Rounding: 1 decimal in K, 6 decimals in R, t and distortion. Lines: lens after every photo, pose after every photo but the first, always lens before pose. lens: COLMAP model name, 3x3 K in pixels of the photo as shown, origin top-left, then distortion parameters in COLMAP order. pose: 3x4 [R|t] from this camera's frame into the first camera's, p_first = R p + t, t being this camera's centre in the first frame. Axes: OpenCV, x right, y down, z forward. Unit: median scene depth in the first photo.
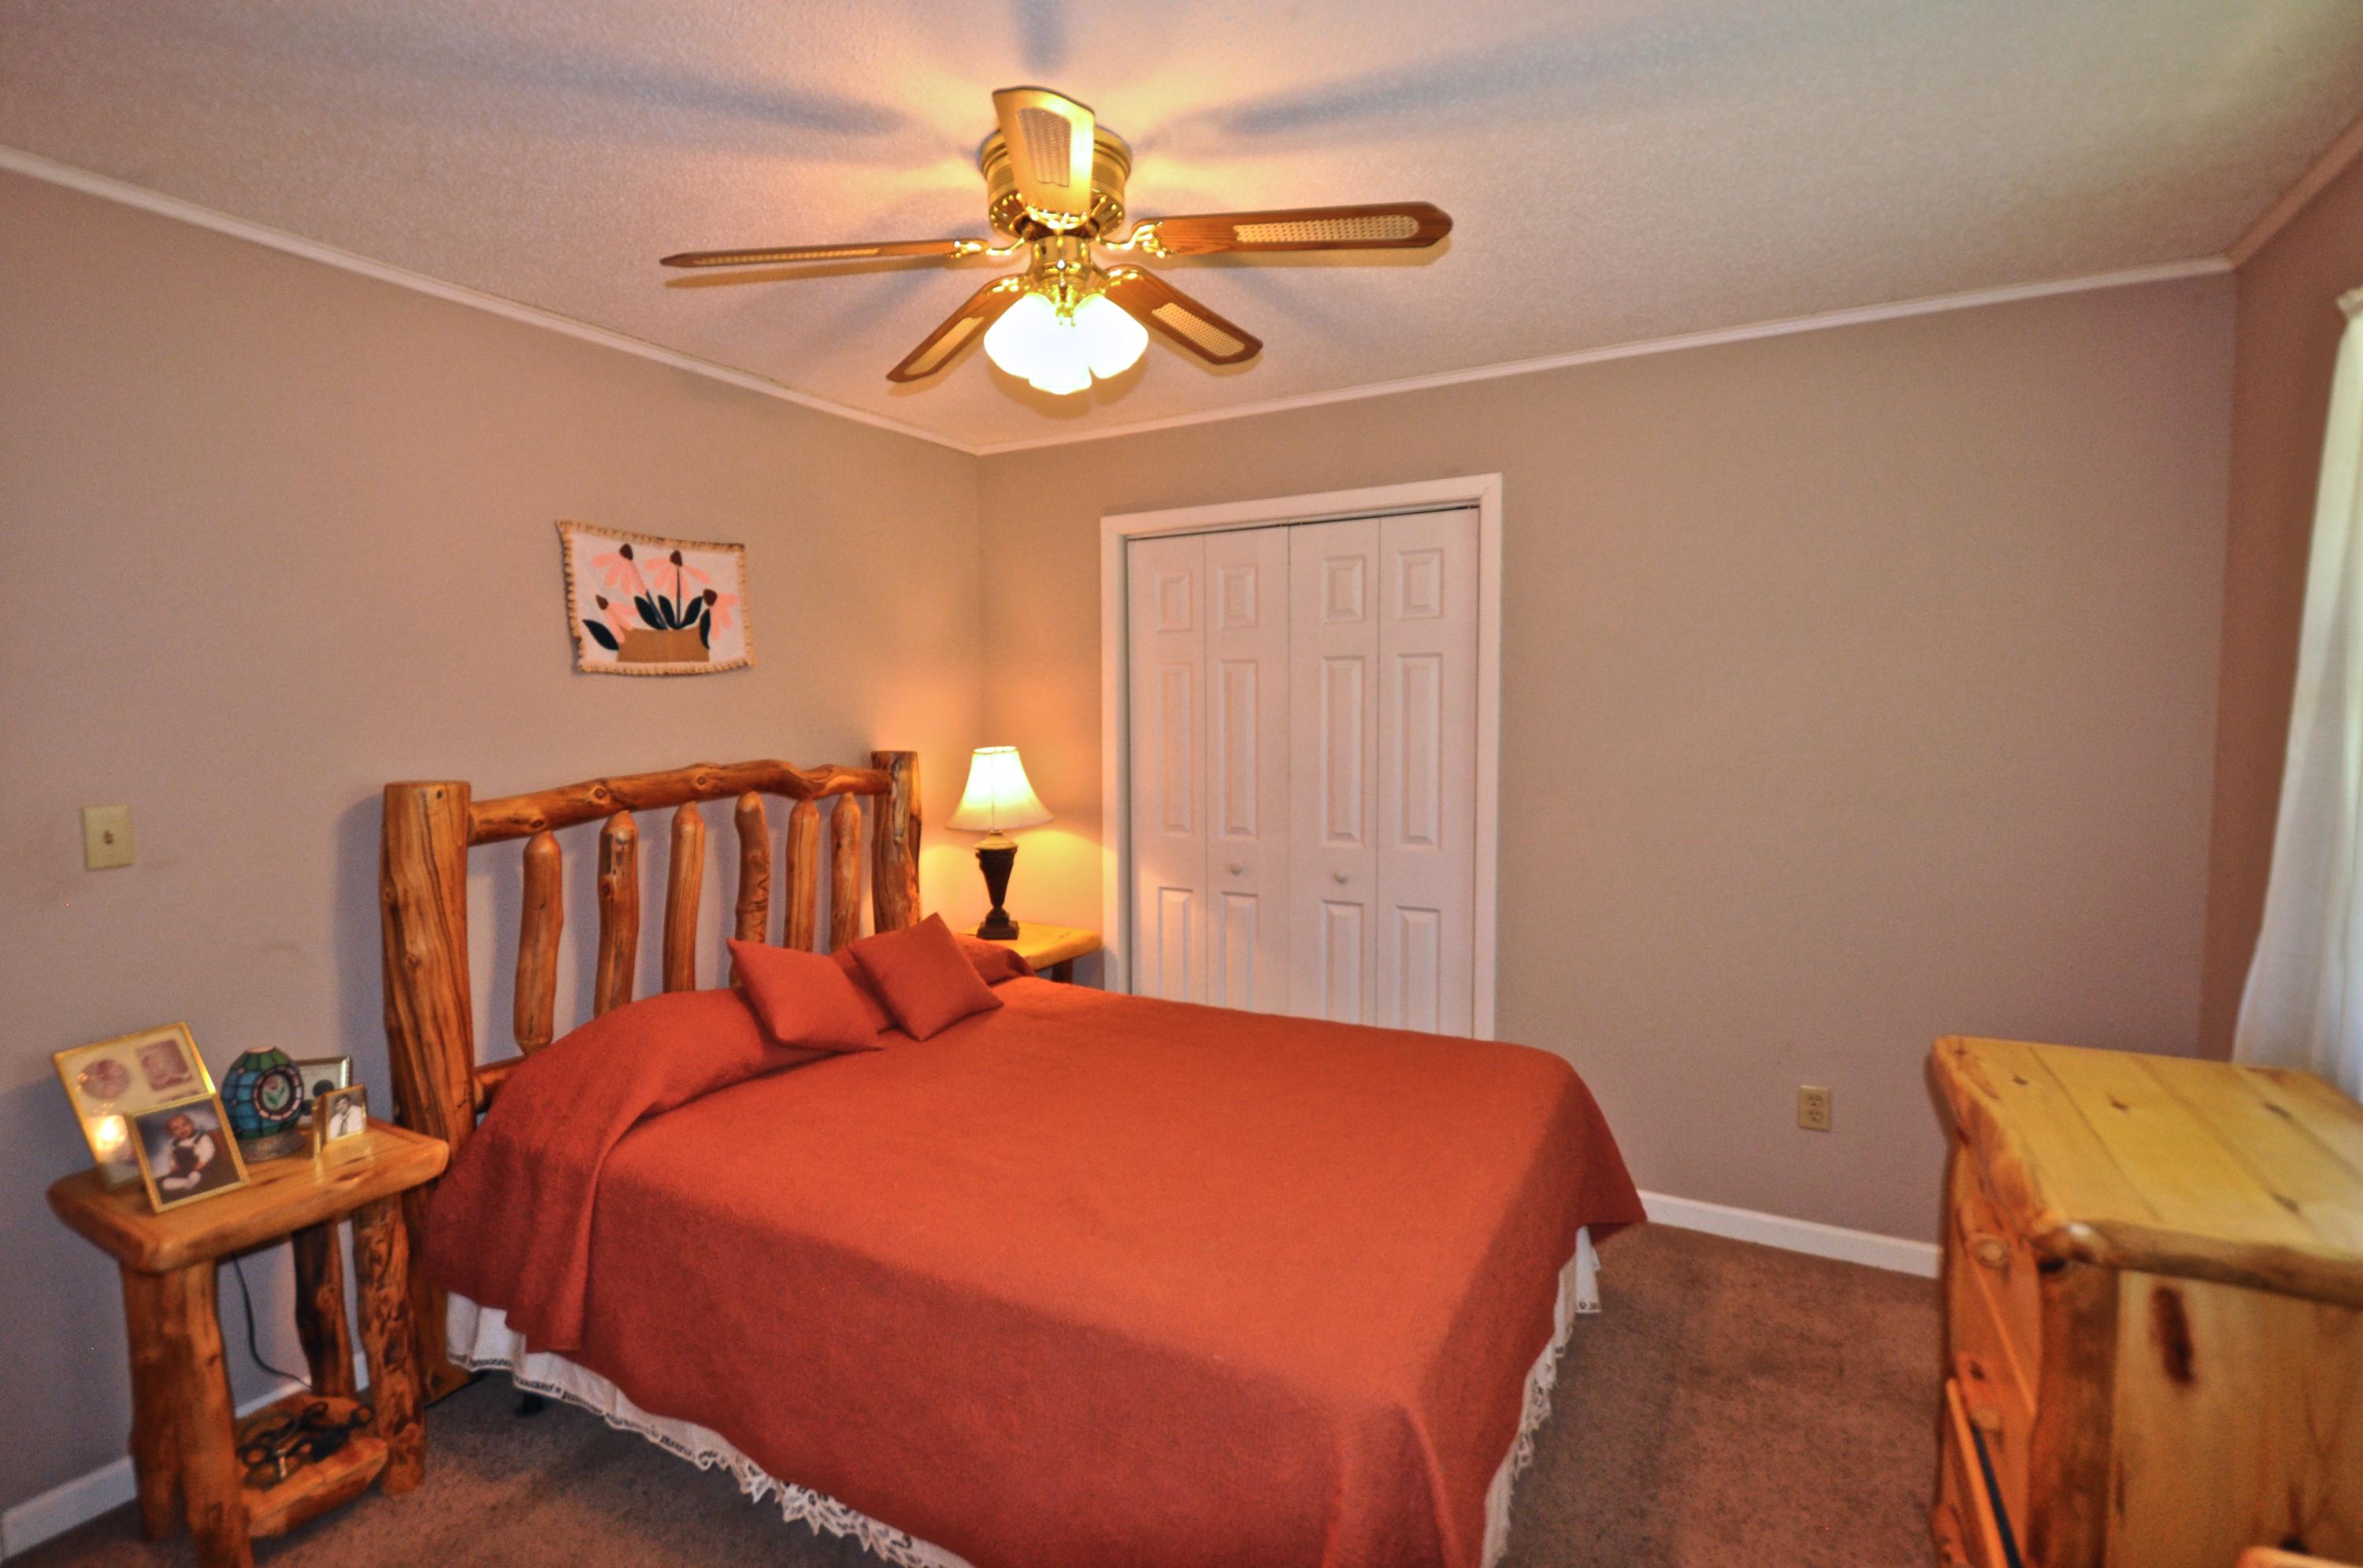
lens RADIAL K [[1043.4, 0, 1188.5], [0, 1043.4, 810.2], [0, 0, 1]] dist [0.014702, -0.023022]
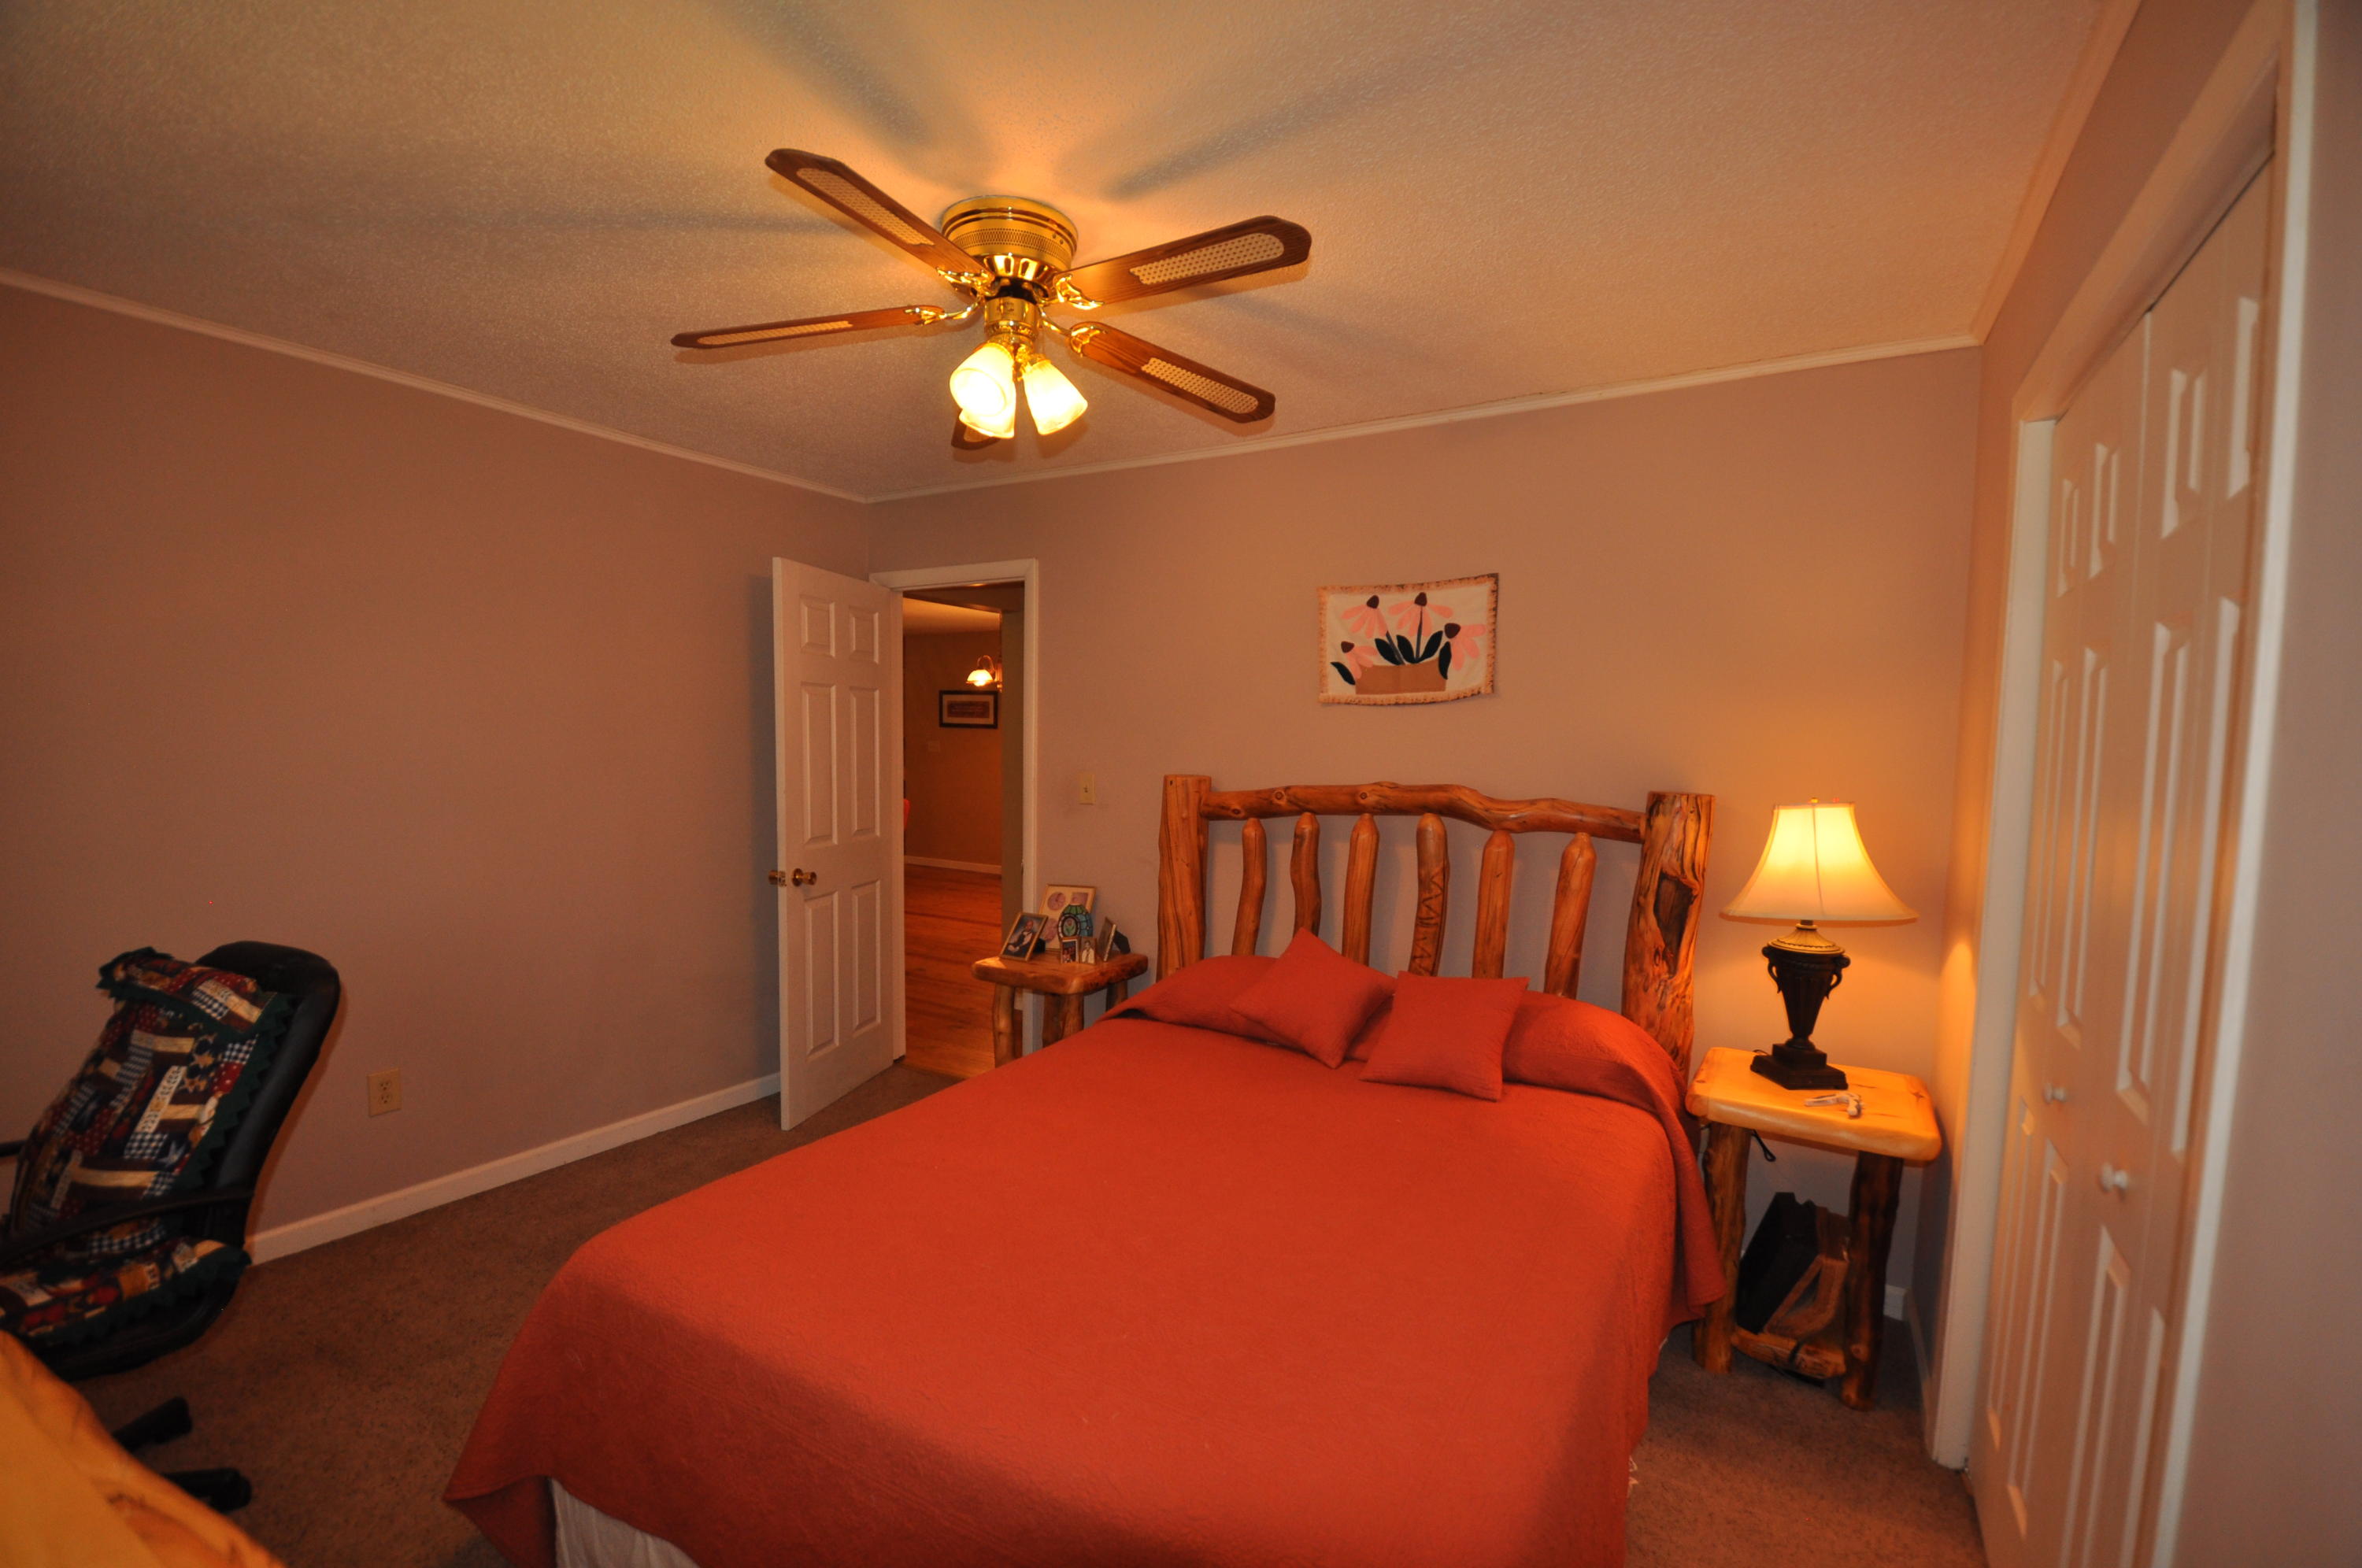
lens RADIAL K [[1042.9, 0, 1188.0], [0, 1042.9, 810.2], [0, 0, 1]] dist [0.014702, -0.023022]
pose [[-0.035187, 0.088298, -0.995472, 0.652283], [-0.115670, 0.989035, 0.091816, -0.092929], [0.992664, 0.118377, -0.024588, 0.814265]]
